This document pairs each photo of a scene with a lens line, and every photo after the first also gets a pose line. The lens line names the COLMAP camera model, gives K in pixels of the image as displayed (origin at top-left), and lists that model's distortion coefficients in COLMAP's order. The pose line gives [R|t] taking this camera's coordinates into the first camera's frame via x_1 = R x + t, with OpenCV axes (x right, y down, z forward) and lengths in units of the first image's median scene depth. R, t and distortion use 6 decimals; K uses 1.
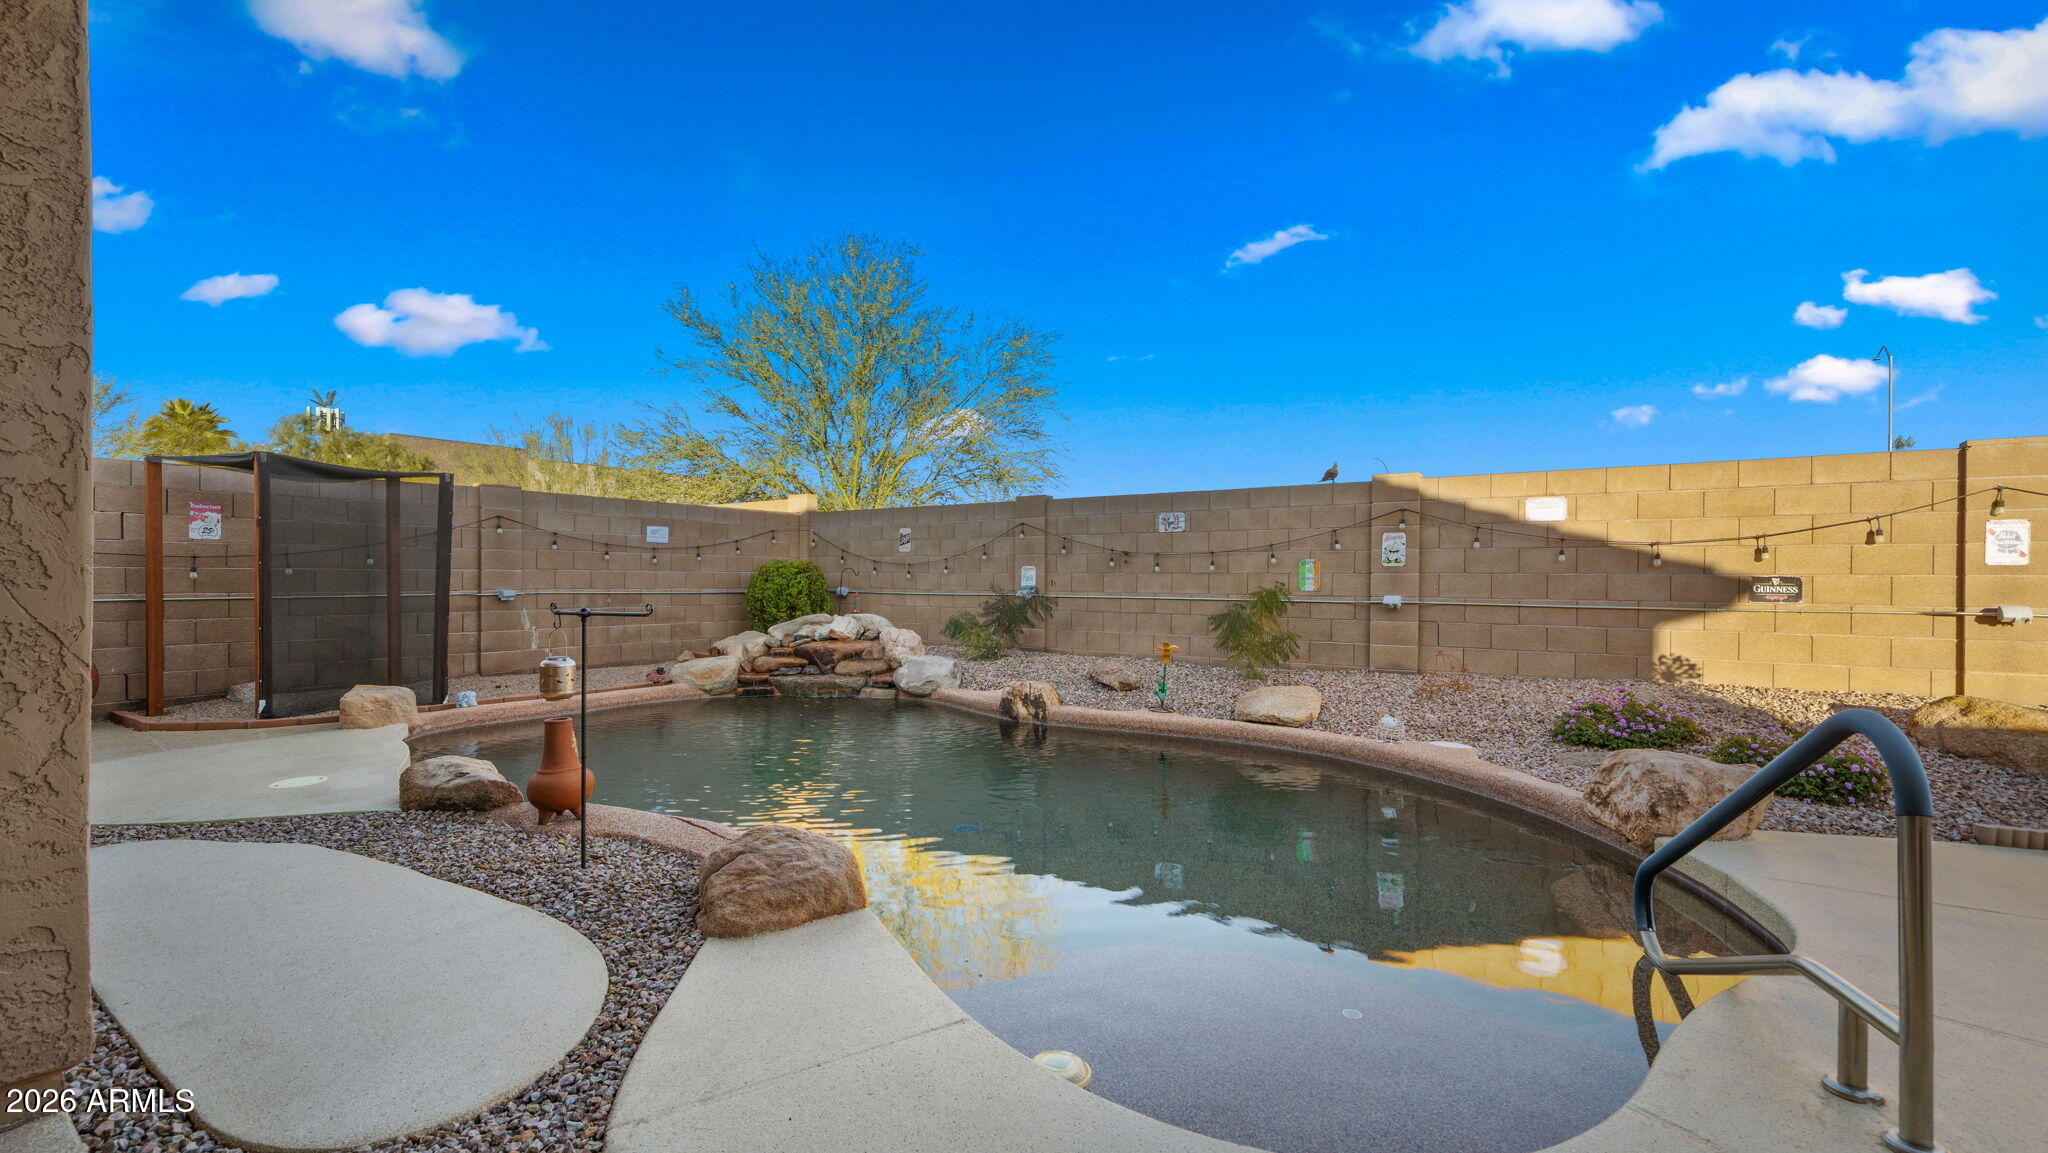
lens RADIAL K [[897.3, 0, 1073.1], [0, 897.3, 597.1], [0, 0, 1]] dist [-0.000984, -0.000074]
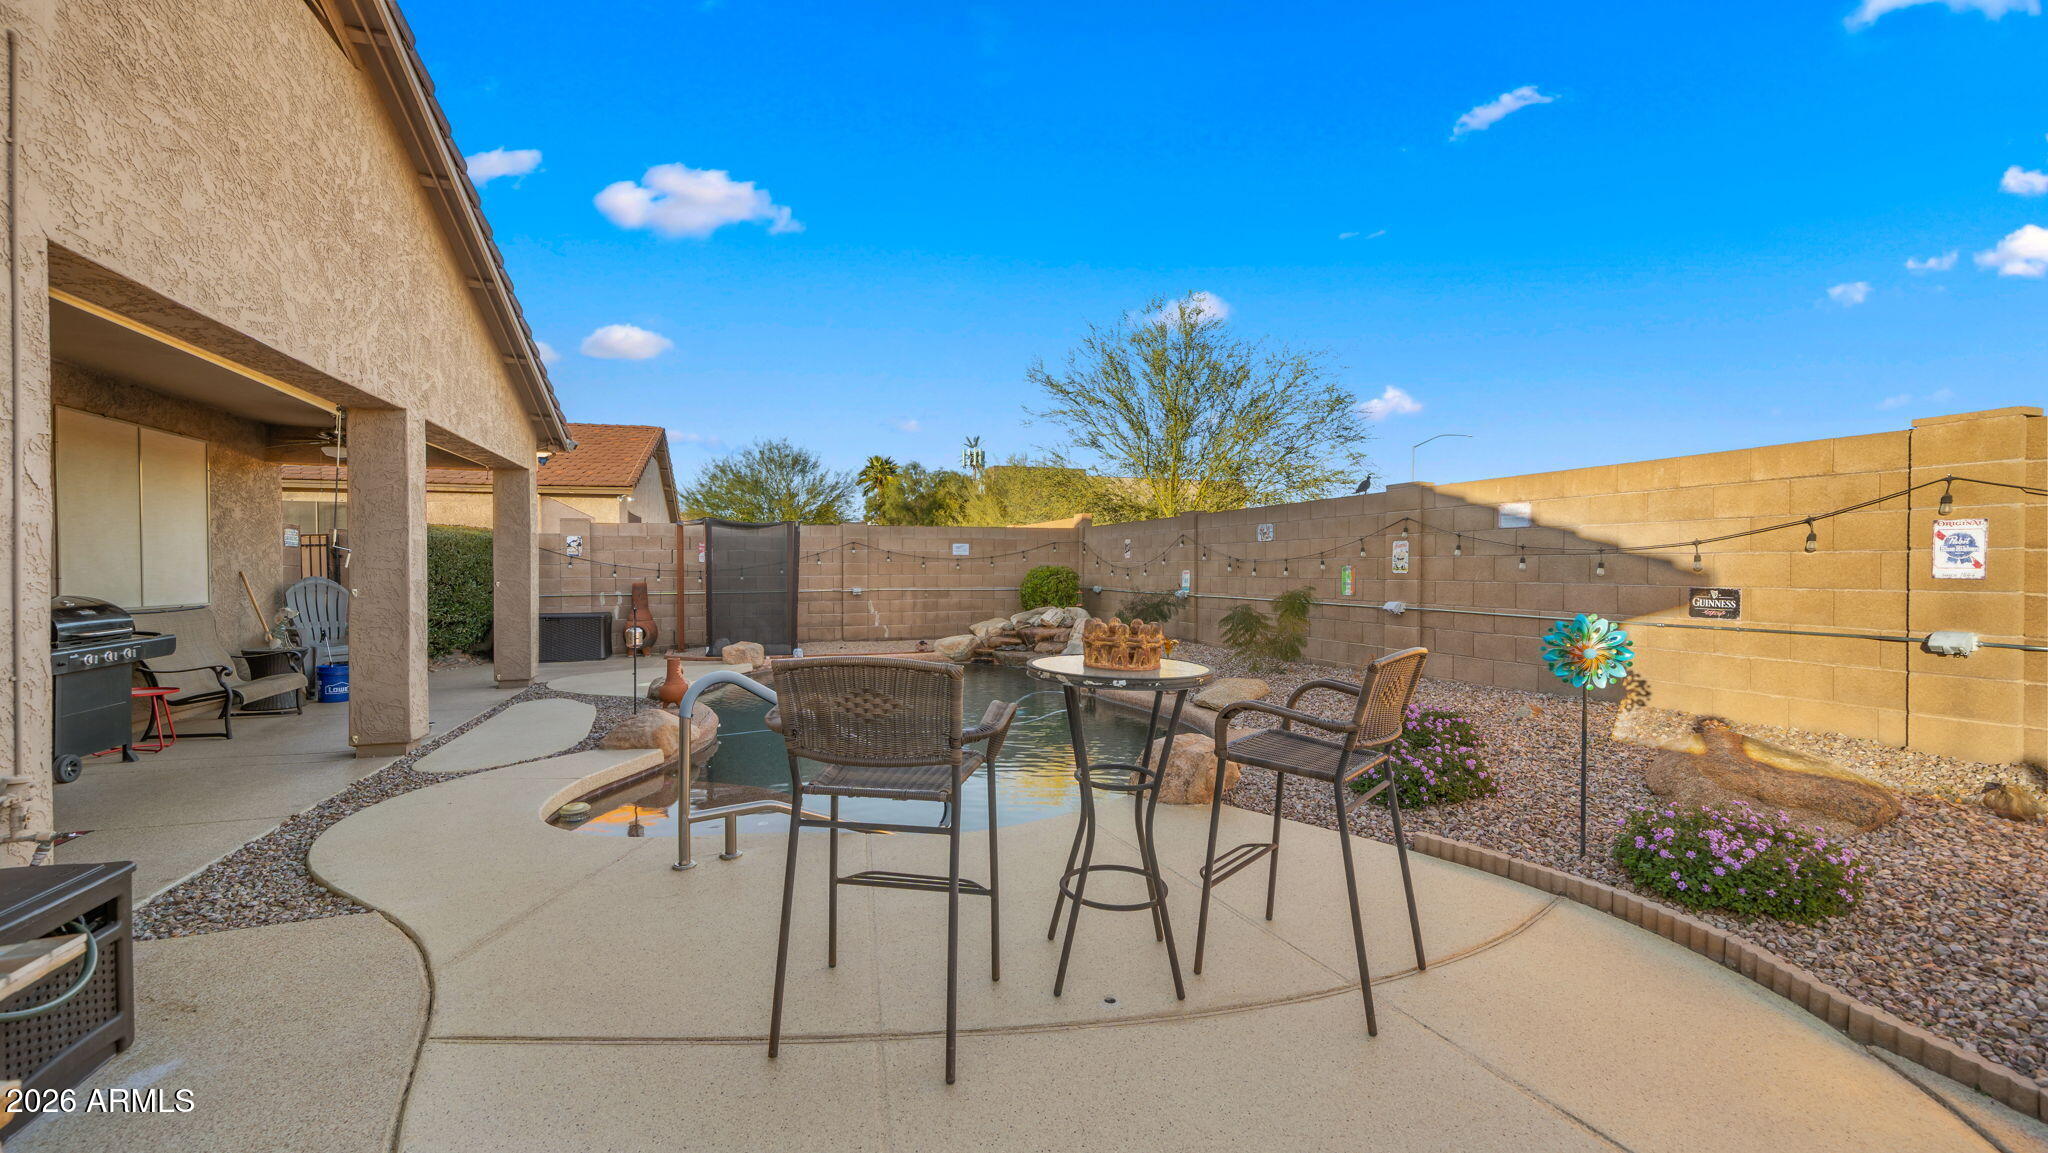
lens RADIAL K [[836.0, 0, 1024.0], [0, 836.0, 576.5], [0, 0, 1]] dist [-0.002946, -0.000144]
pose [[0.809490, -0.000940, -0.587133, 0.581622], [-0.006893, 0.999915, -0.011105, -0.017014], [0.587093, 0.013037, 0.809414, -0.038134]]
